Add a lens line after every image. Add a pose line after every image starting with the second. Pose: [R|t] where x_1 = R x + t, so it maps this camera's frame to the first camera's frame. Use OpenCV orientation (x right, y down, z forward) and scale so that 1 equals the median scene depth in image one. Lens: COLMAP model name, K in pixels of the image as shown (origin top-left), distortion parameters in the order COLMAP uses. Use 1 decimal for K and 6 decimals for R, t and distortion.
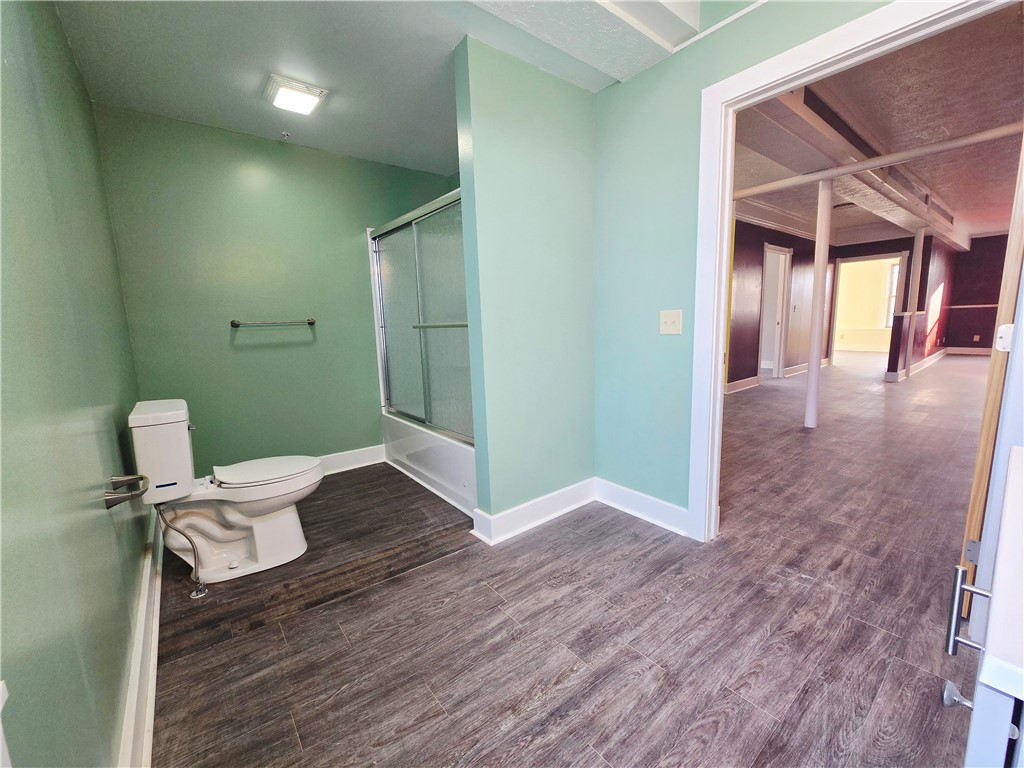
lens RADIAL K [[418.2, 0, 510.0], [0, 418.2, 385.6], [0, 0, 1]] dist [-0.002748, -0.000571]
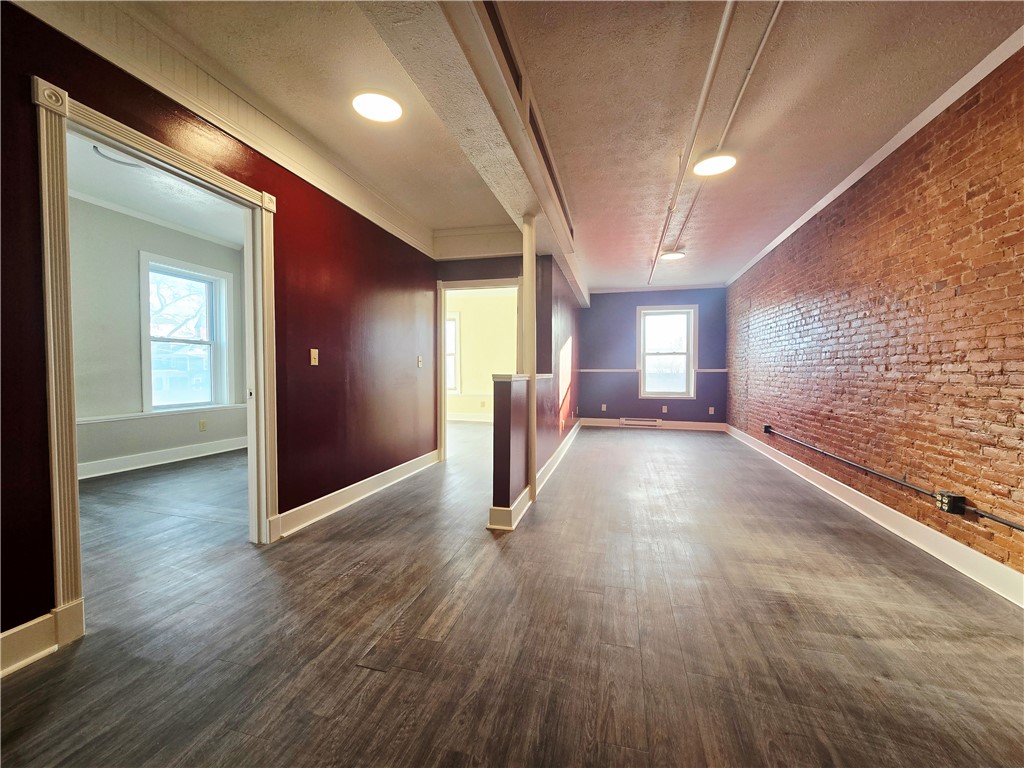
lens RADIAL K [[418.2, 0, 510.0], [0, 418.2, 385.6], [0, 0, 1]] dist [-0.002748, -0.000571]
pose [[0.798573, 0.017246, 0.601650, 0.508002], [0.060357, 0.992257, -0.108554, -0.086933], [-0.598864, 0.123002, 0.791349, 0.487135]]
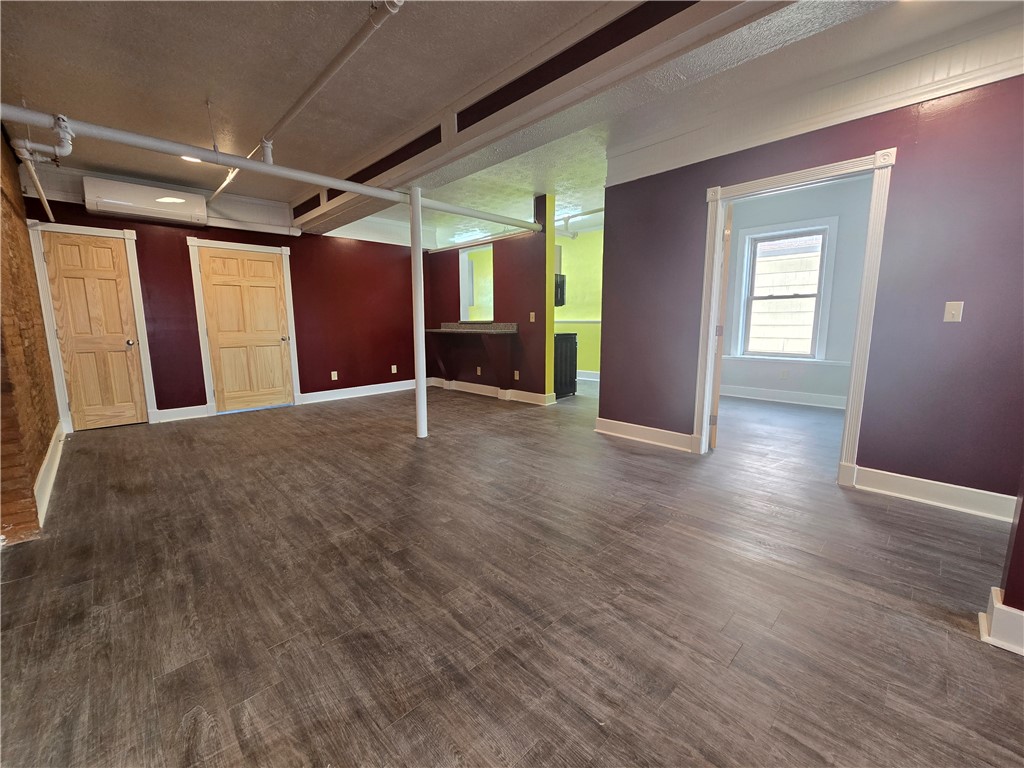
lens RADIAL K [[420.1, 0, 512.0], [0, 420.1, 384.0], [0, 0, 1]] dist [-0.002214, 0.000347]
pose [[0.093113, 0.183644, -0.978573, 0.858651], [-0.148310, 0.974436, 0.168755, -0.114824], [0.984548, 0.129419, 0.117969, 0.536169]]
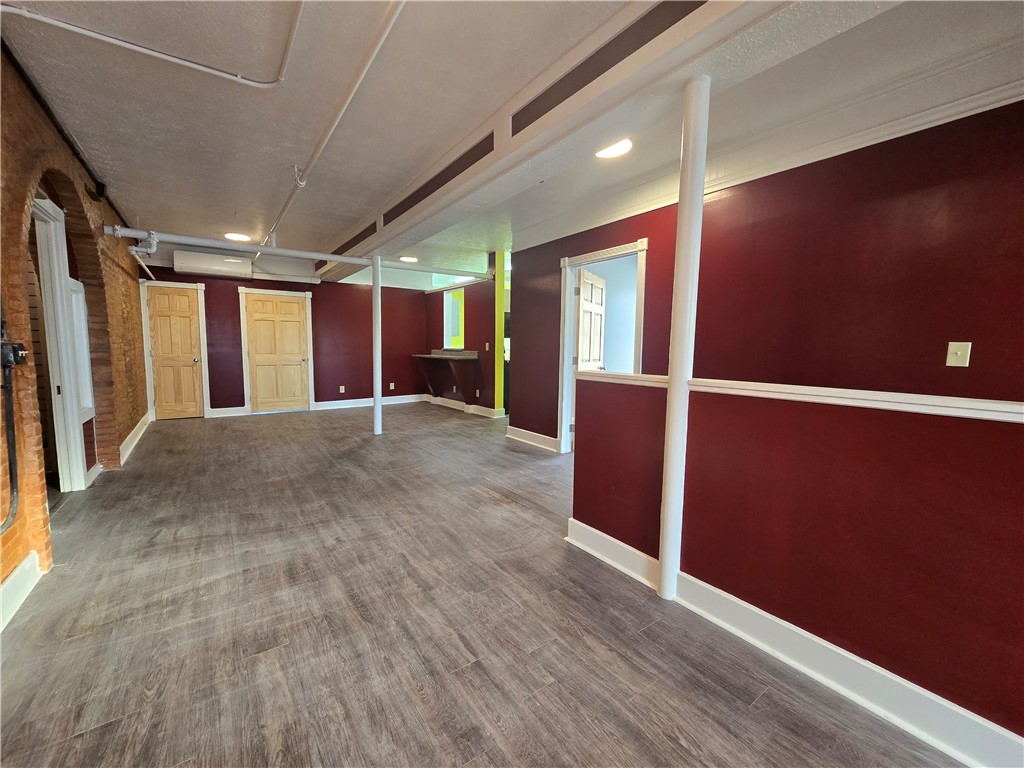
lens RADIAL K [[418.2, 0, 510.0], [0, 418.2, 385.6], [0, 0, 1]] dist [-0.002748, -0.000571]
pose [[-0.054078, 0.129578, -0.990093, 1.021398], [-0.159238, 0.977736, 0.136659, -0.157176], [0.985758, 0.165051, -0.032240, 0.723419]]
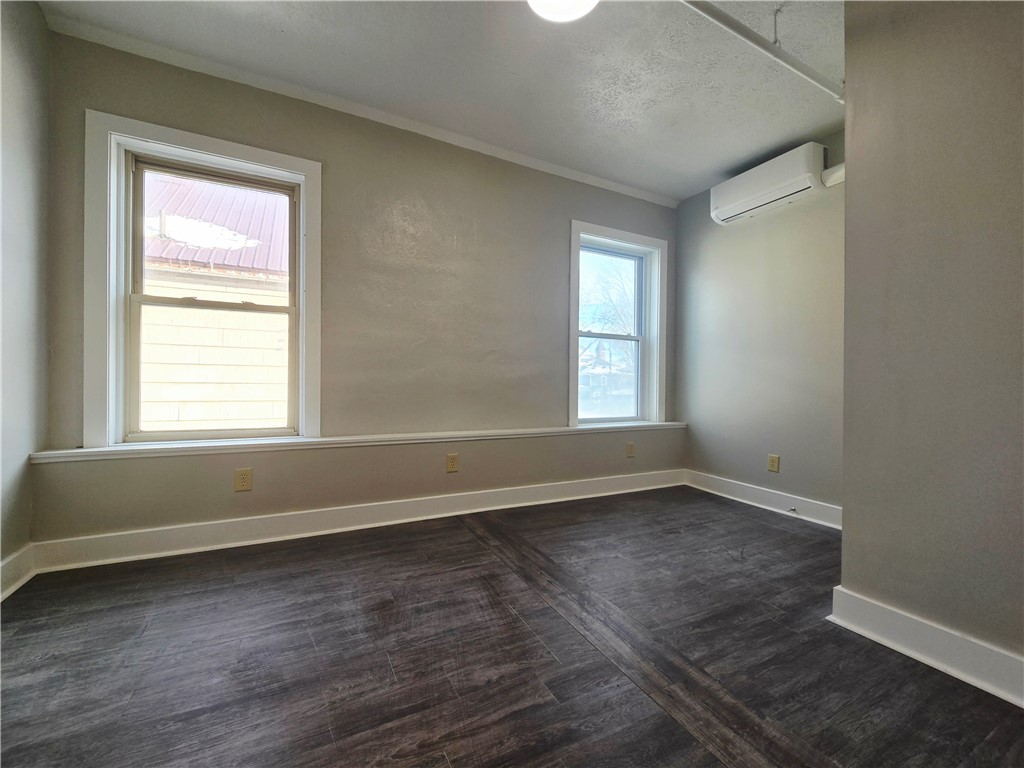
lens RADIAL K [[418.2, 0, 510.0], [0, 418.2, 385.6], [0, 0, 1]] dist [-0.002748, -0.000571]
pose [[0.979504, 0.043817, -0.196602, 0.476865], [-0.072855, 0.987038, -0.142997, -0.116851], [0.187788, 0.154389, 0.970000, 0.784223]]
